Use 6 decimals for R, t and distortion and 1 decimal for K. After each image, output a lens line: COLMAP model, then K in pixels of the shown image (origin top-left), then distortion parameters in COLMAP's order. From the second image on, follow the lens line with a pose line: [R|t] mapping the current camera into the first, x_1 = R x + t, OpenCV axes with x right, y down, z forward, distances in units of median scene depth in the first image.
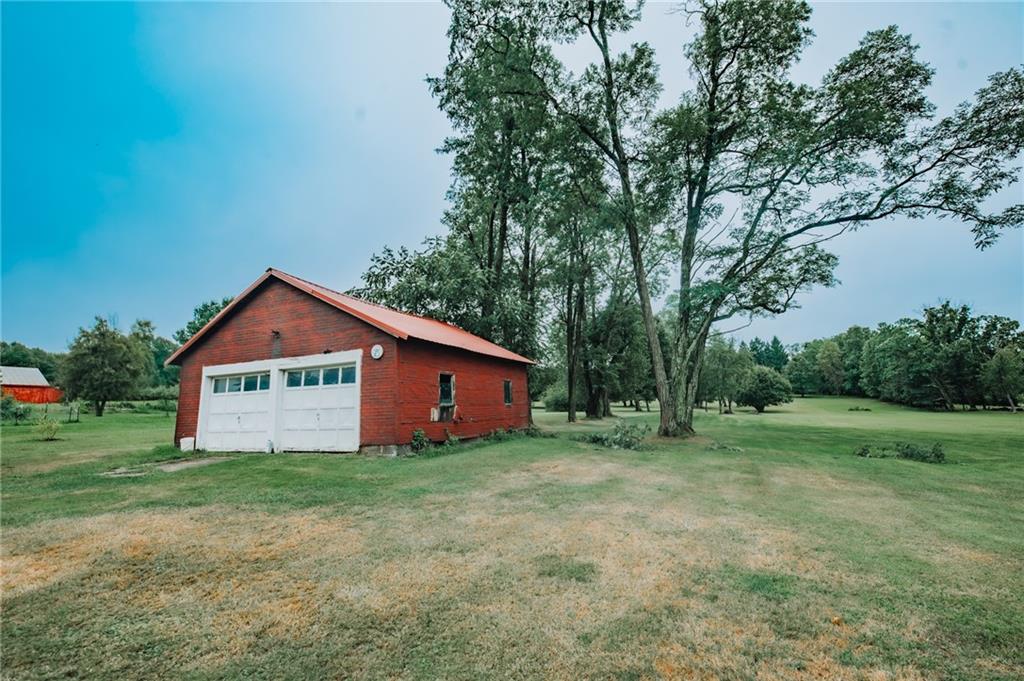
lens RADIAL K [[463.1, 0, 511.8], [0, 463.1, 343.2], [0, 0, 1]] dist [-0.000544, 0.000445]
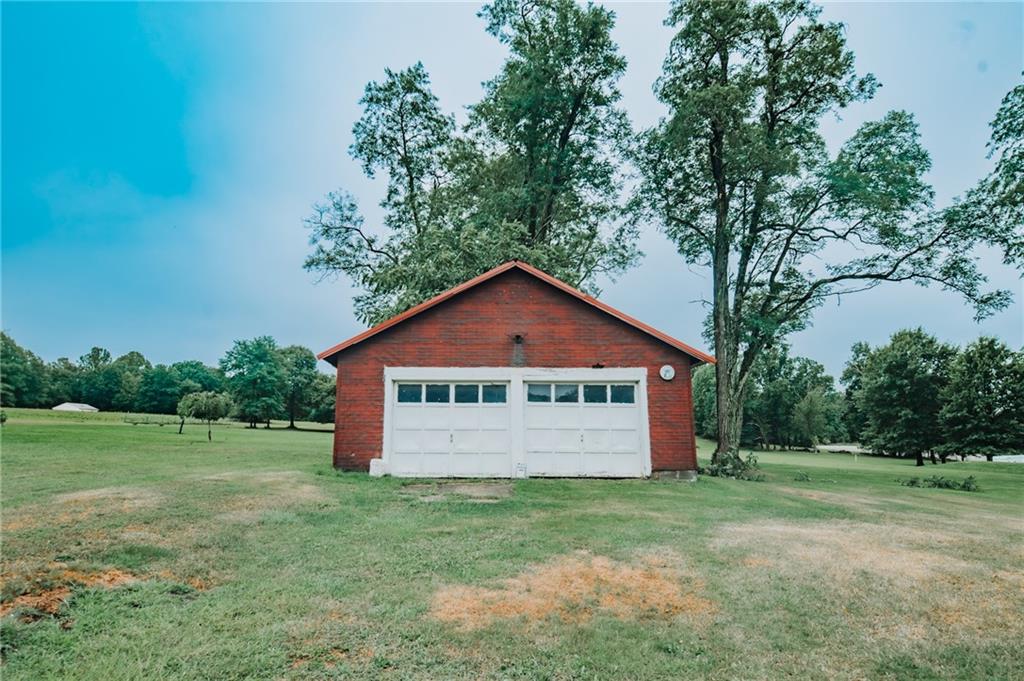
lens RADIAL K [[651.6, 0, 510.9], [0, 651.6, 340.5], [0, 0, 1]] dist [0.002996, 0.000098]
pose [[0.896159, 0.098736, 0.432608, -1.029832], [-0.096723, 0.994953, -0.026720, 0.017740], [-0.433063, -0.017898, 0.901186, -0.060897]]
